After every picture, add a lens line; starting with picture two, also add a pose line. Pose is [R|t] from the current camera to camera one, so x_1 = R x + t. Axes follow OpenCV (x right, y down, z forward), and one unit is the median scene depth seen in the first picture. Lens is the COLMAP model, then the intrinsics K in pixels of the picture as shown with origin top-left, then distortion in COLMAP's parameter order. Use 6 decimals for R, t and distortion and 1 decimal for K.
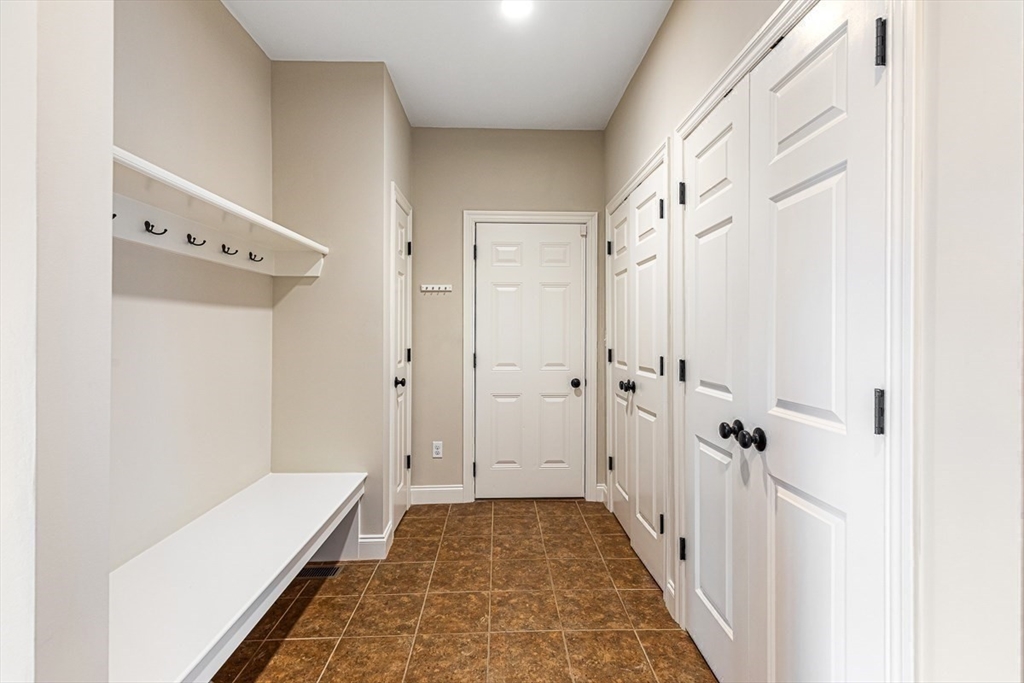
lens RADIAL K [[464.6, 0, 515.3], [0, 464.6, 334.5], [0, 0, 1]] dist [0.001168, -0.001749]
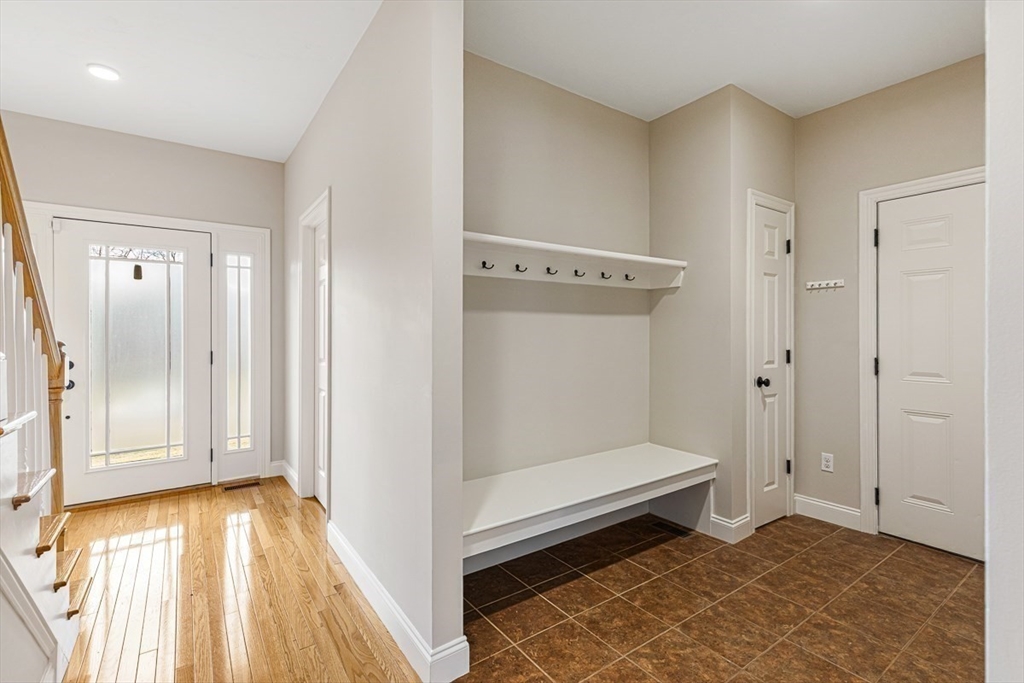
lens RADIAL K [[464.6, 0, 514.0], [0, 464.6, 337.9], [0, 0, 1]] dist [0.001168, -0.001749]
pose [[0.541151, 0.007345, -0.840893, 0.348249], [-0.003694, 0.999973, 0.006358, 0.001306], [0.840917, -0.000334, 0.541163, -0.007615]]
